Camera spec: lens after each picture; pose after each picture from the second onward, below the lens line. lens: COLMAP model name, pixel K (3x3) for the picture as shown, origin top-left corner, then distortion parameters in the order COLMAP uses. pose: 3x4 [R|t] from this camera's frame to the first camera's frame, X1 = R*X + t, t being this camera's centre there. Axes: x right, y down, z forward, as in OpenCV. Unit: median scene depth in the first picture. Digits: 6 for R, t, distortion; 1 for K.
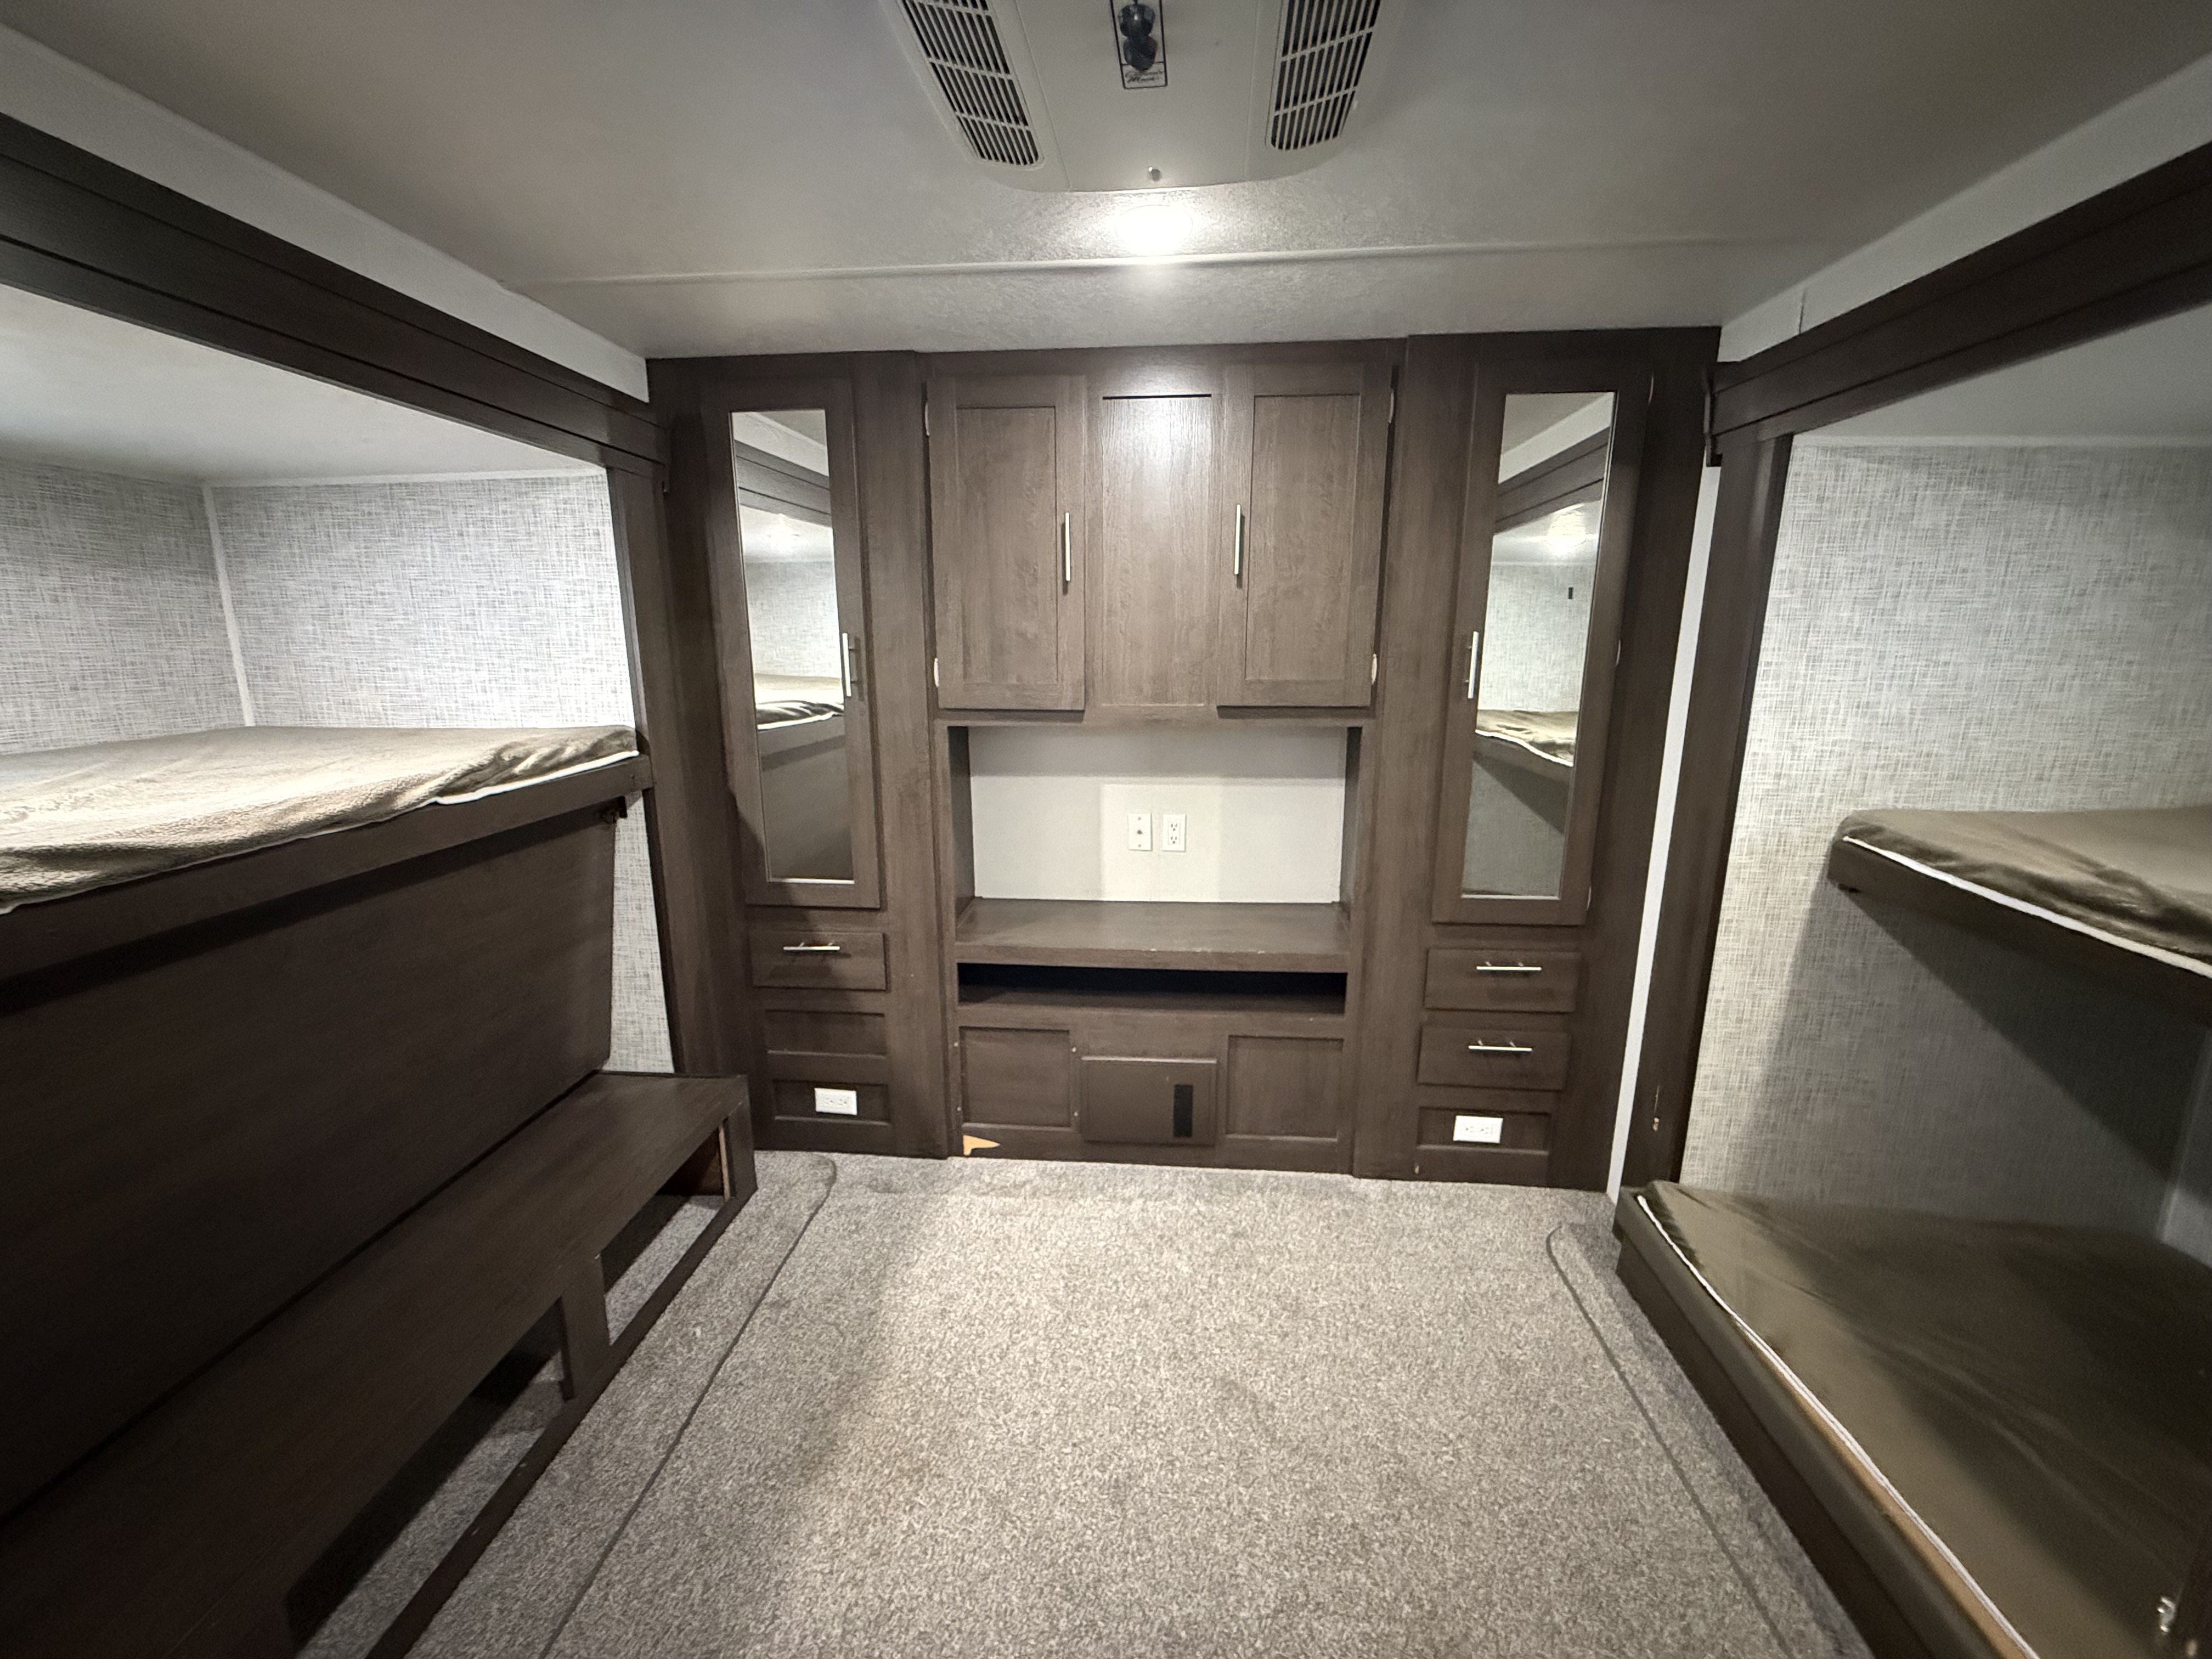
lens RADIAL K [[881.3, 0, 1101.8], [0, 881.3, 825.5], [0, 0, 1]] dist [0.000560, 0.000069]
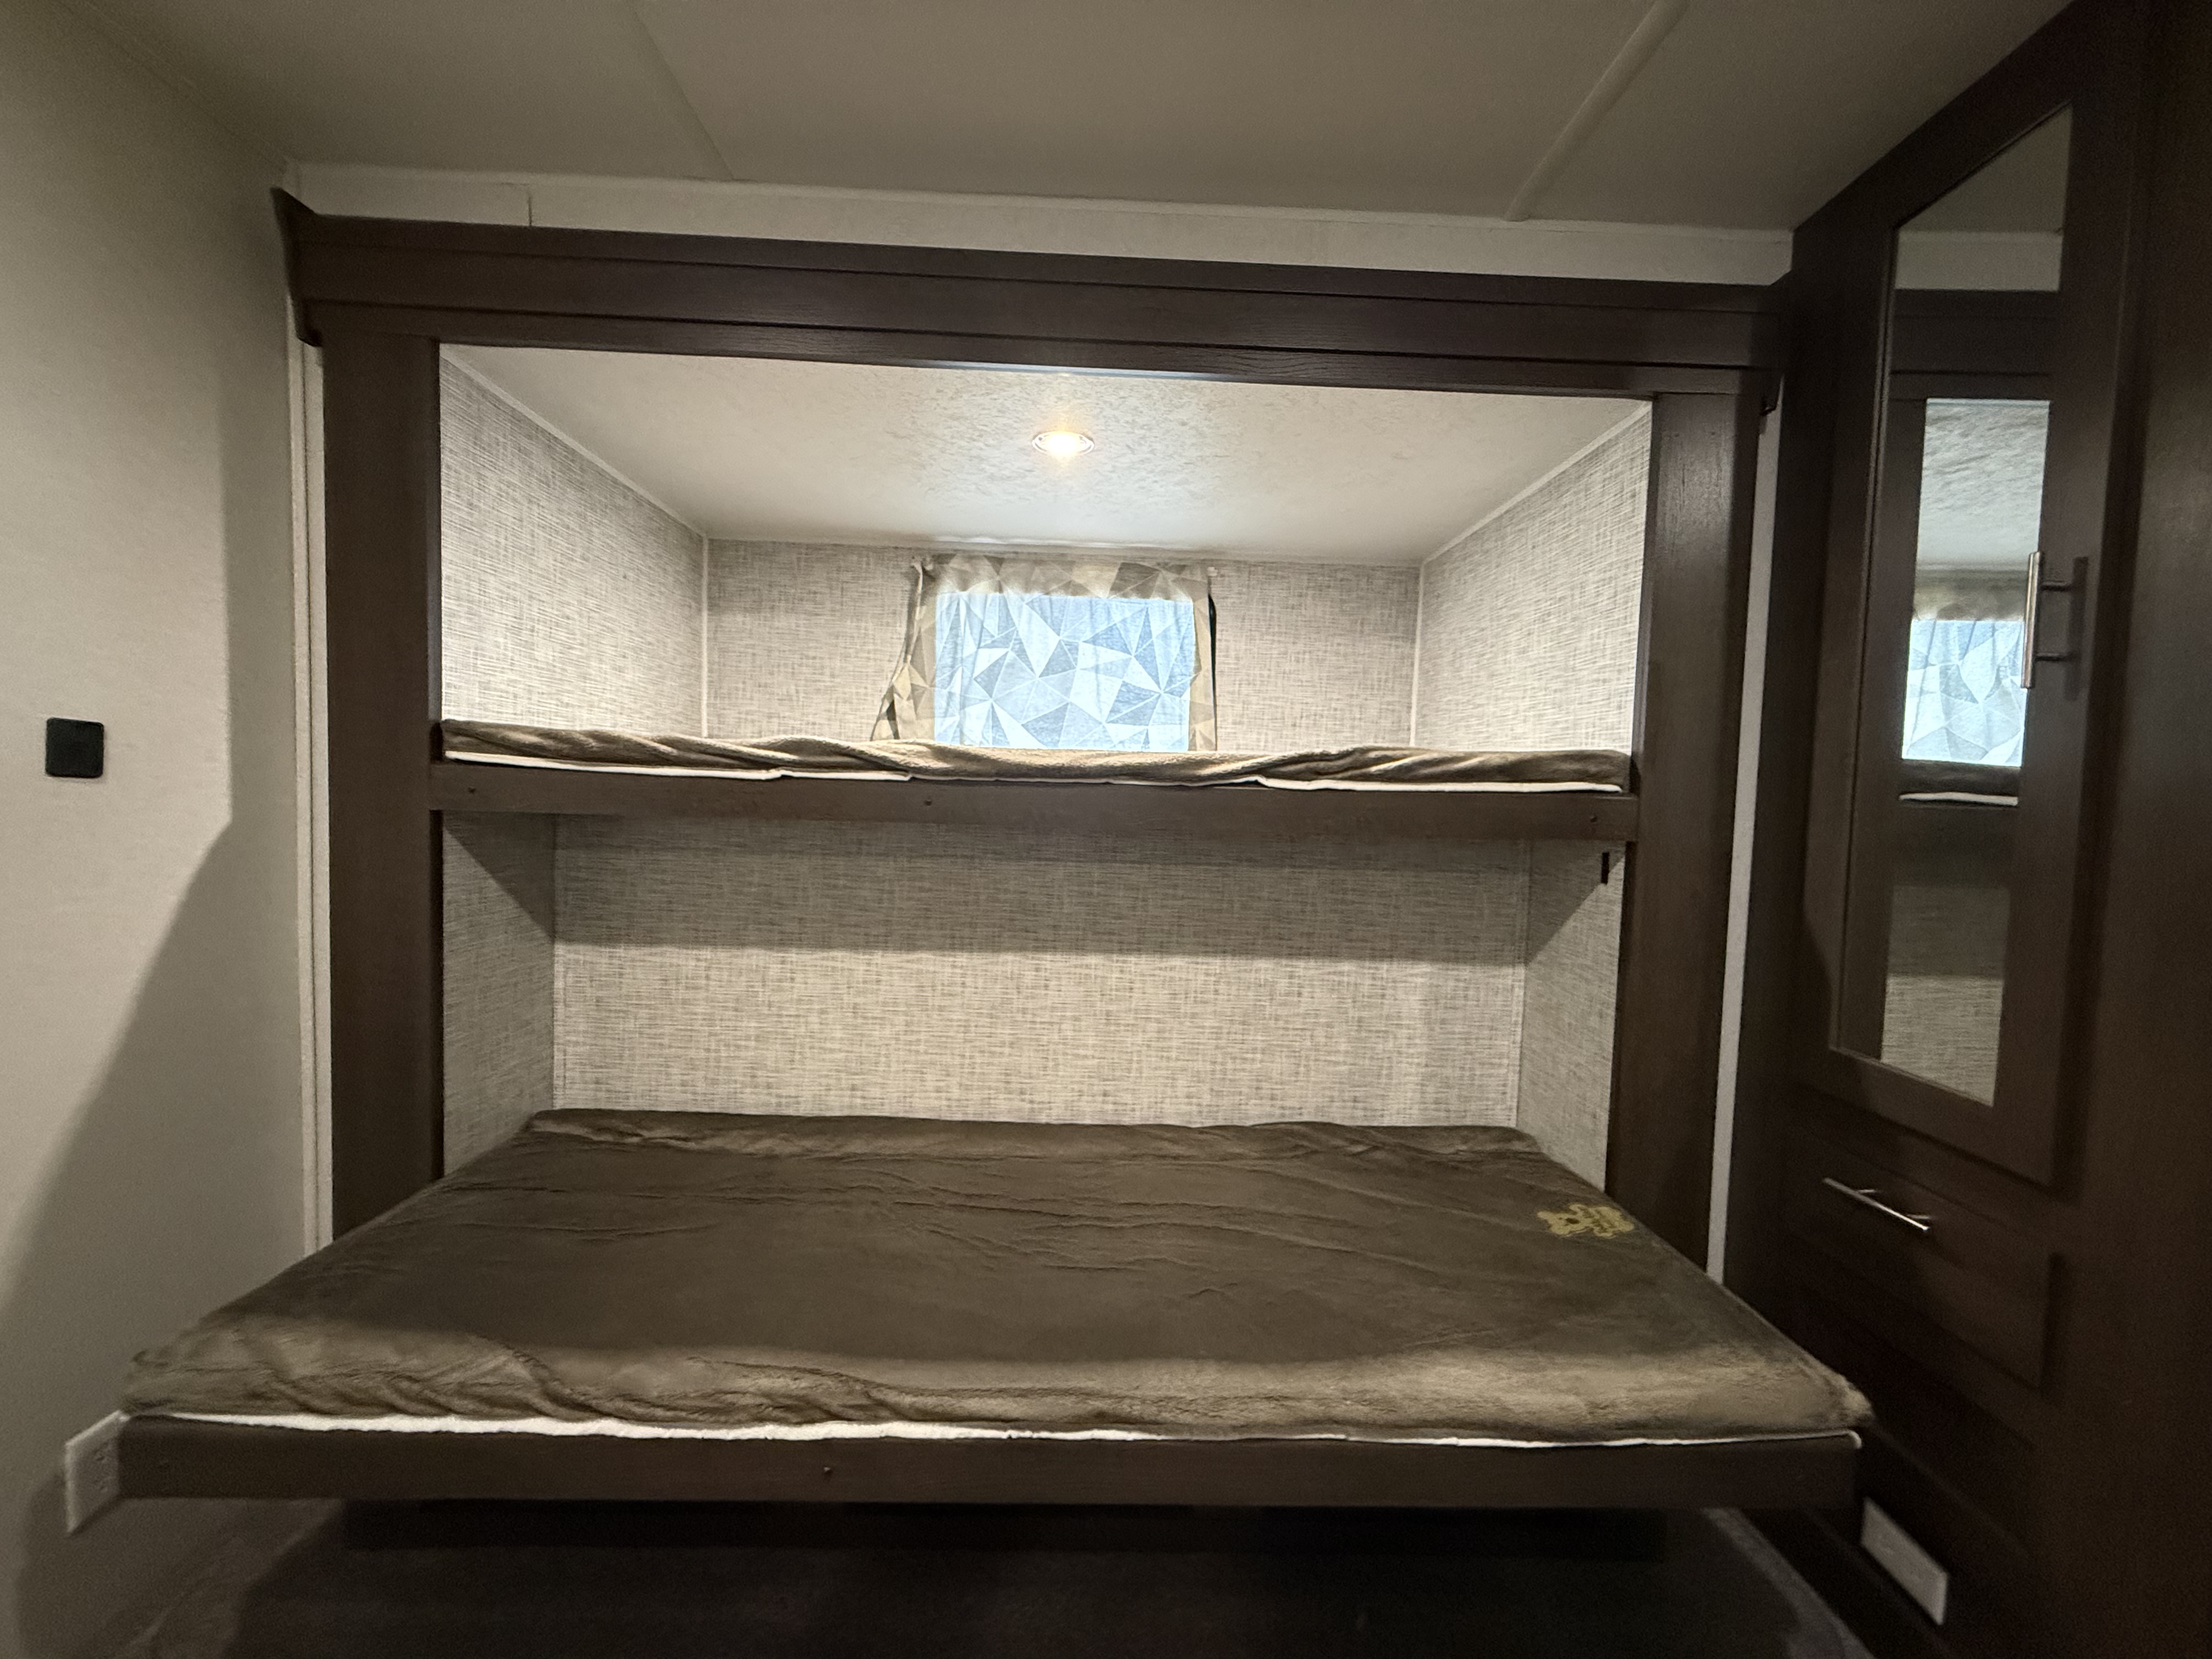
lens RADIAL K [[881.3, 0, 1108.1], [0, 881.3, 827.7], [0, 0, 1]] dist [0.000560, 0.000069]
pose [[0.097380, 0.050288, -0.993976, 0.131283], [-0.238771, 0.970735, 0.025719, 0.026068], [0.966181, 0.234828, 0.106538, 0.539439]]
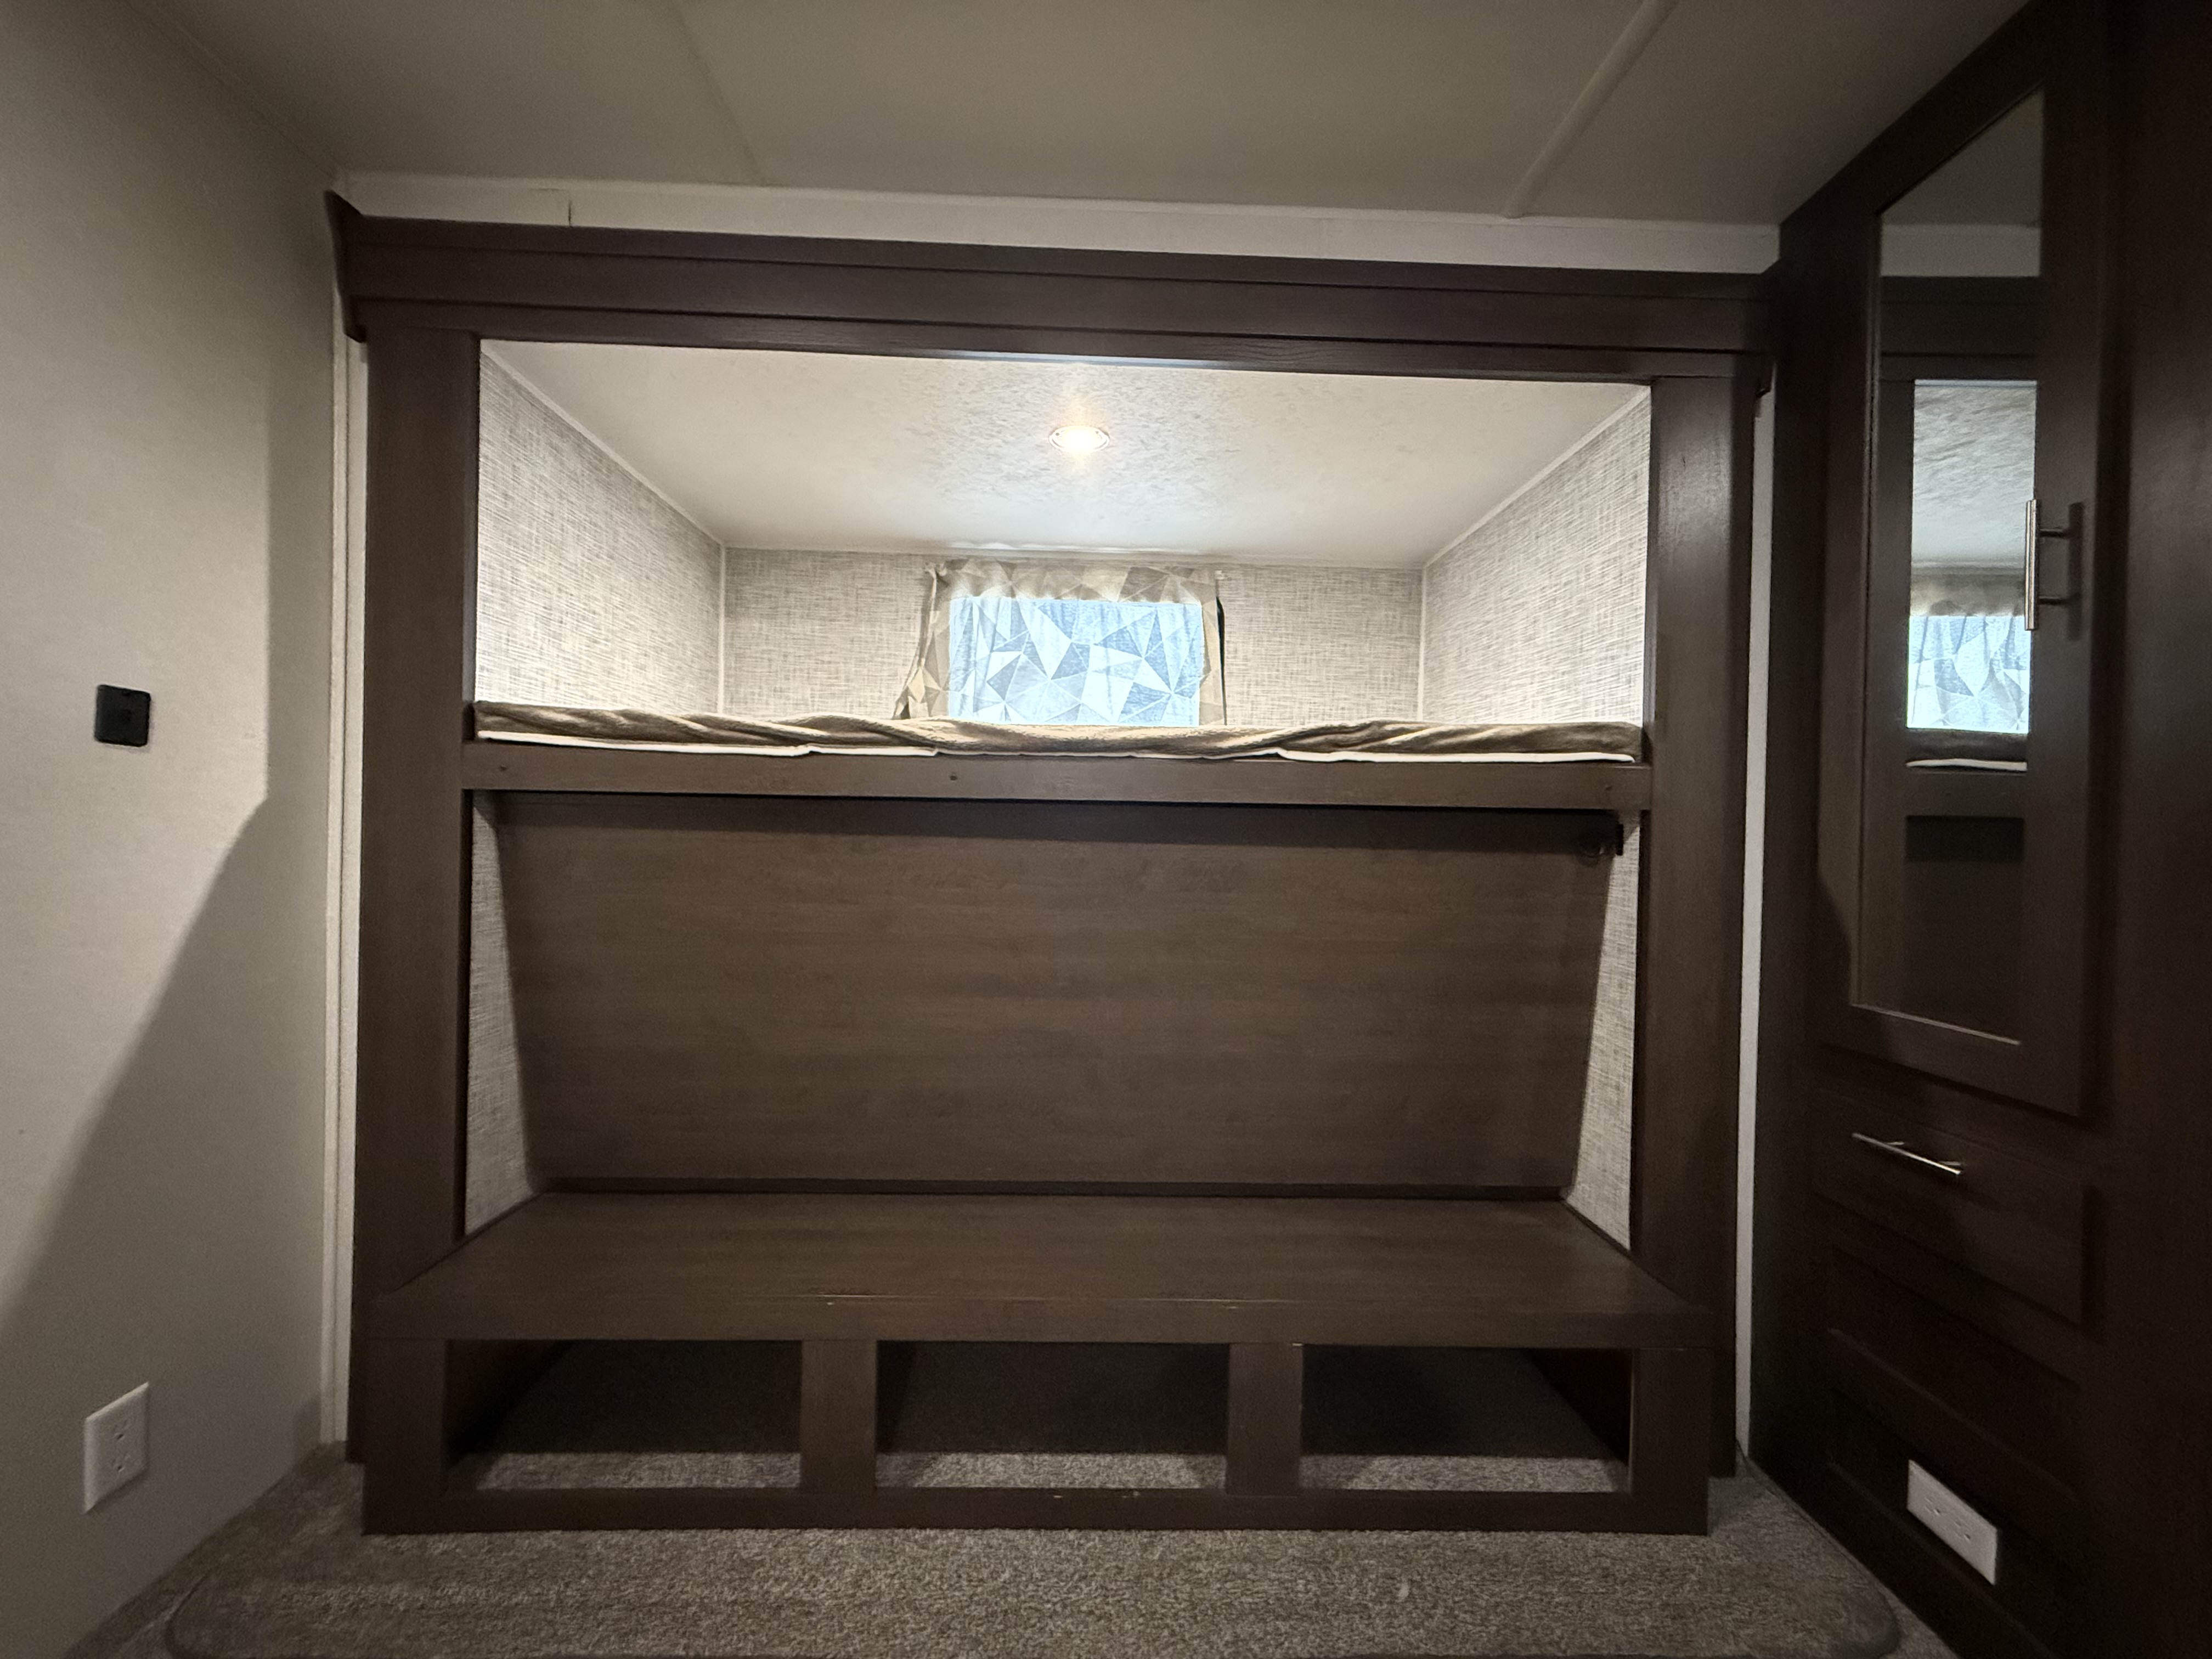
lens RADIAL K [[881.3, 0, 1107.6], [0, 881.3, 829.4], [0, 0, 1]] dist [0.000560, 0.000069]
pose [[0.100922, 0.007987, -0.994862, 0.140119], [-0.228886, 0.973331, -0.015405, 0.080652], [0.968208, 0.229264, 0.100058, 0.530242]]
